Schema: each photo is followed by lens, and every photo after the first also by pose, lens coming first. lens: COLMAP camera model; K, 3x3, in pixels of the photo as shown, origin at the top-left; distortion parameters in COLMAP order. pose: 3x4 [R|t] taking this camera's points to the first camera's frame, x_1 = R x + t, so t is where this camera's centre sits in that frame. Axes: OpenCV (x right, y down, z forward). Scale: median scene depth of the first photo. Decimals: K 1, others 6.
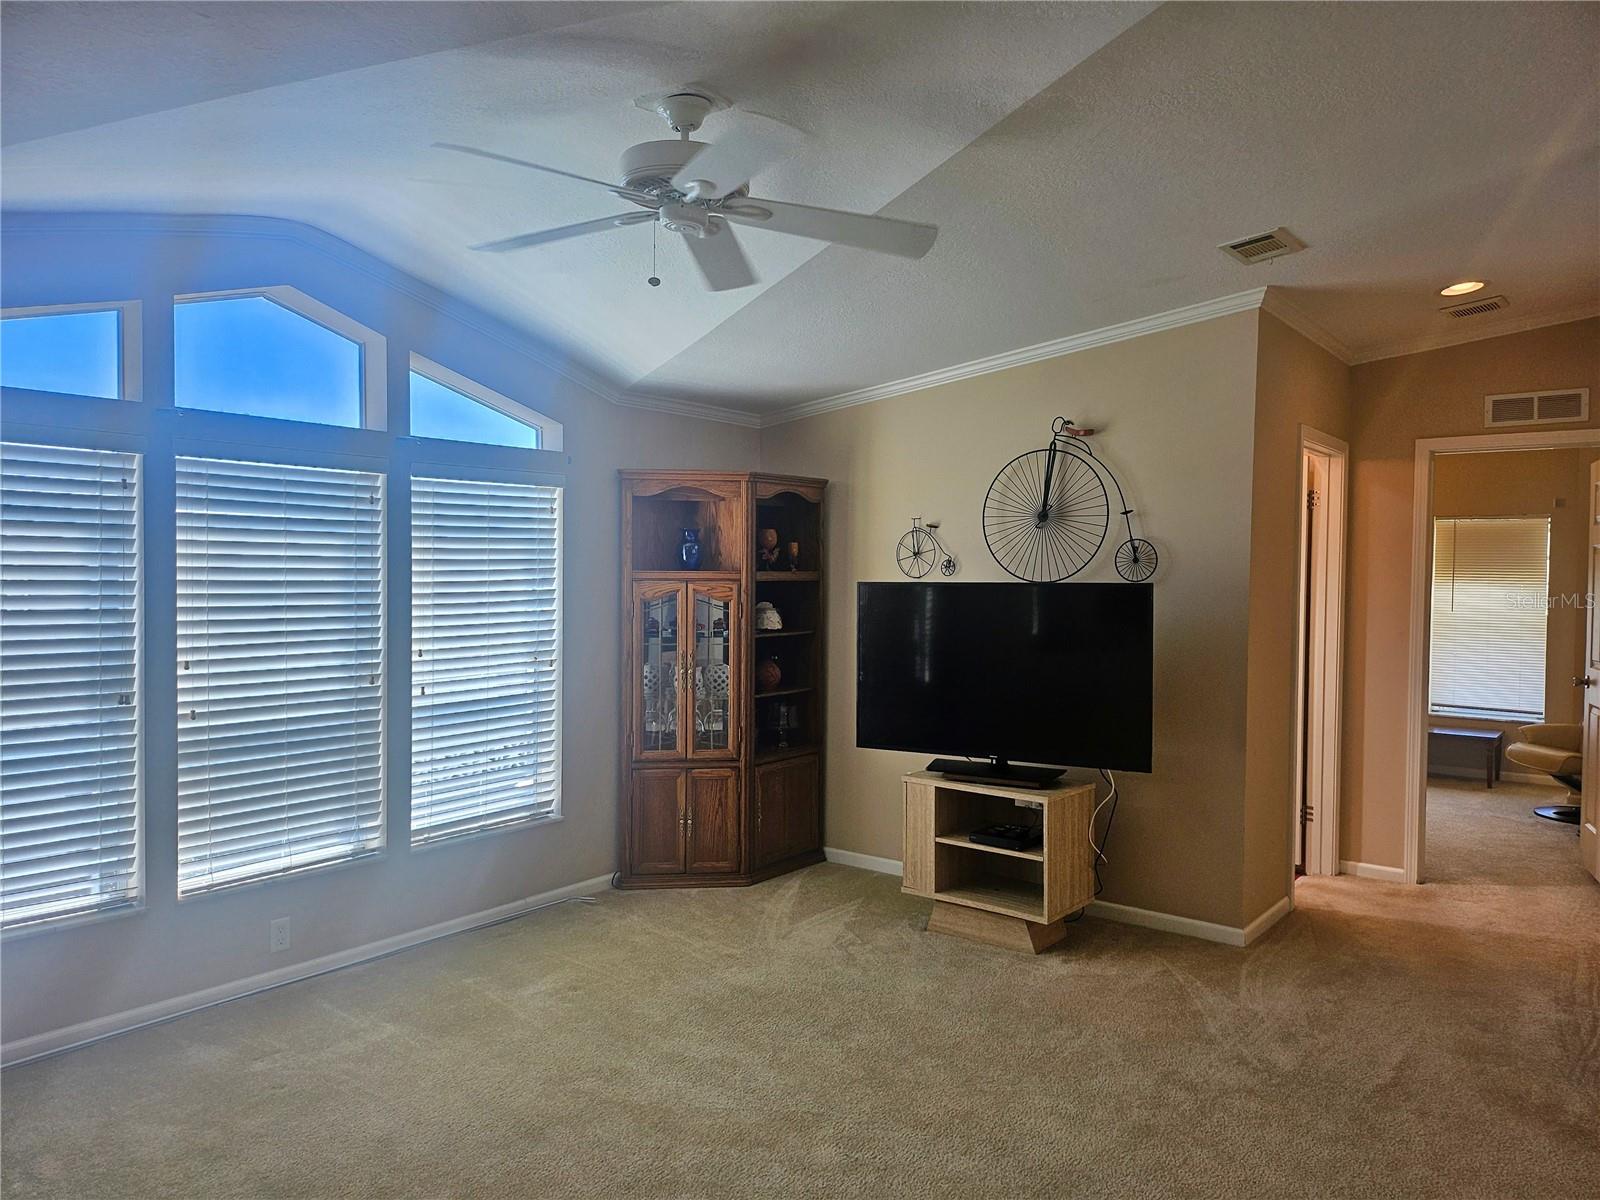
lens RADIAL K [[1134.6, 0, 814.3], [0, 1134.6, 603.0], [0, 0, 1]] dist [0.035442, -0.036301]
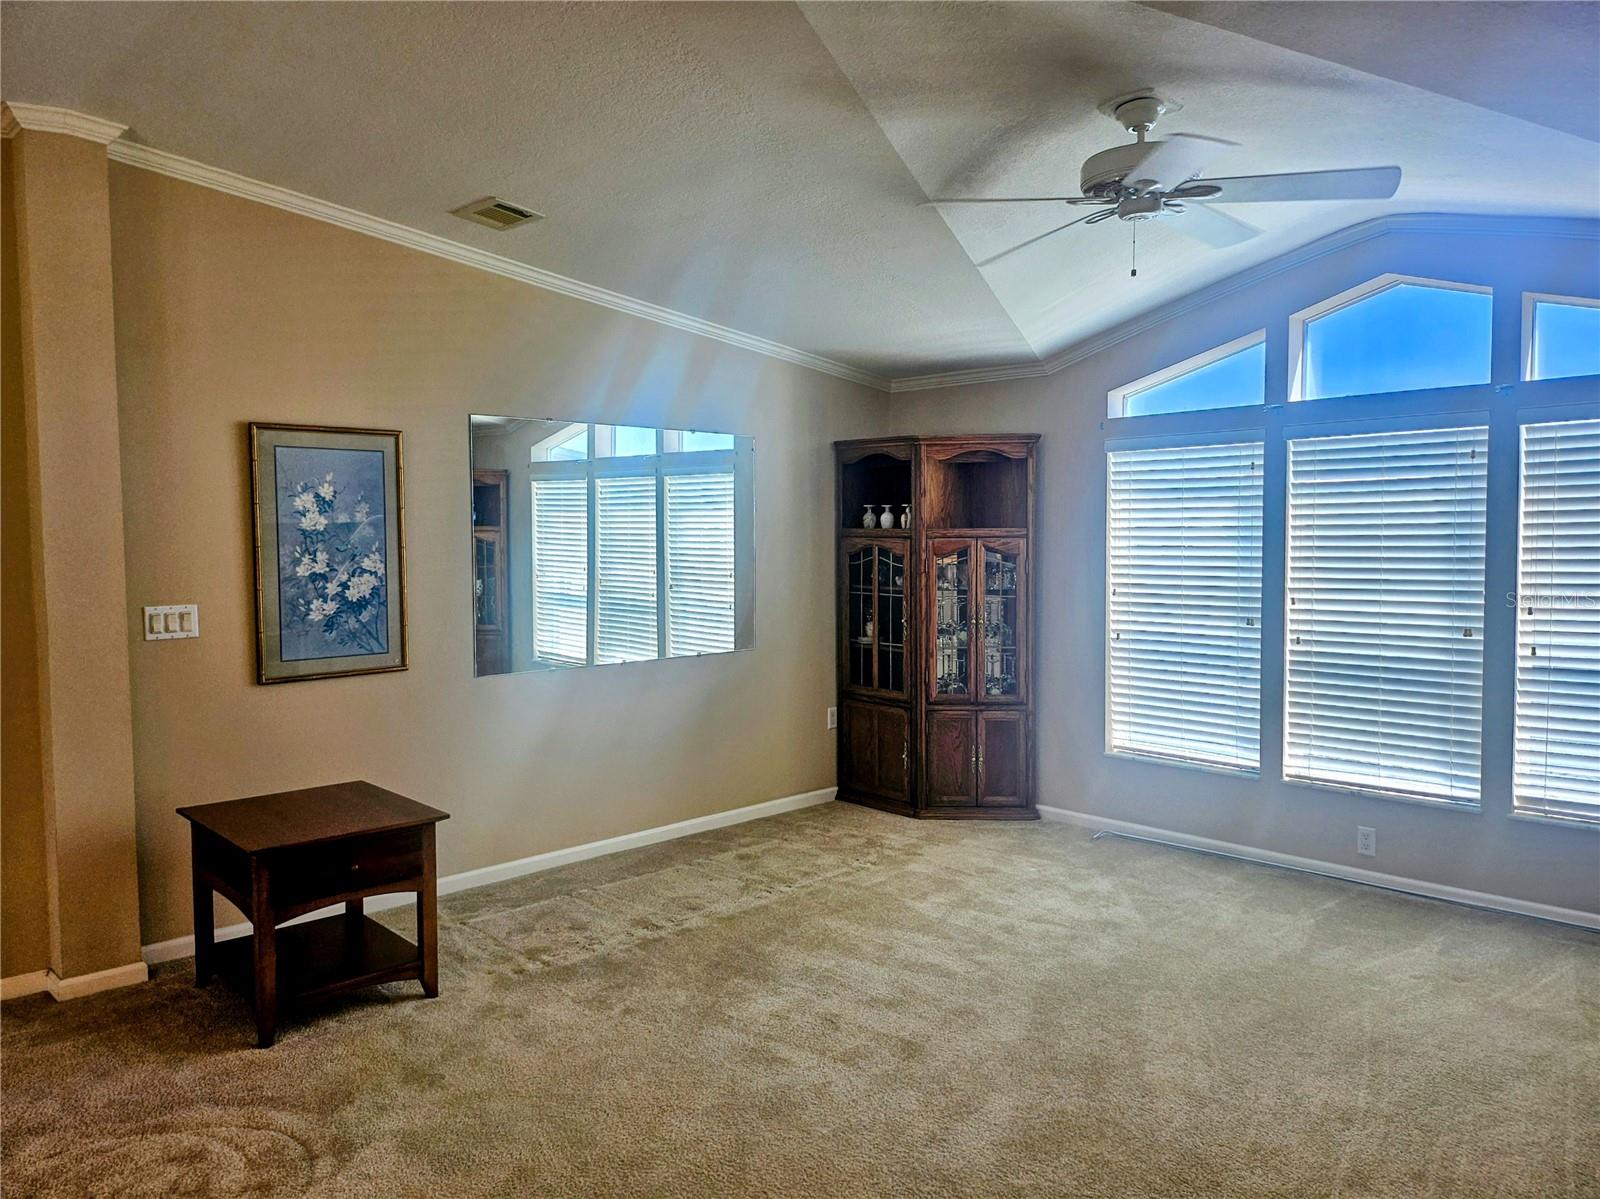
lens RADIAL K [[1134.6, 0, 827.6], [0, 1134.6, 601.0], [0, 0, 1]] dist [0.035442, -0.036301]
pose [[-0.138432, 0.053111, -0.988947, 0.704998], [-0.015297, 0.998327, 0.055756, -0.008956], [0.990254, 0.022846, -0.137388, 0.582974]]
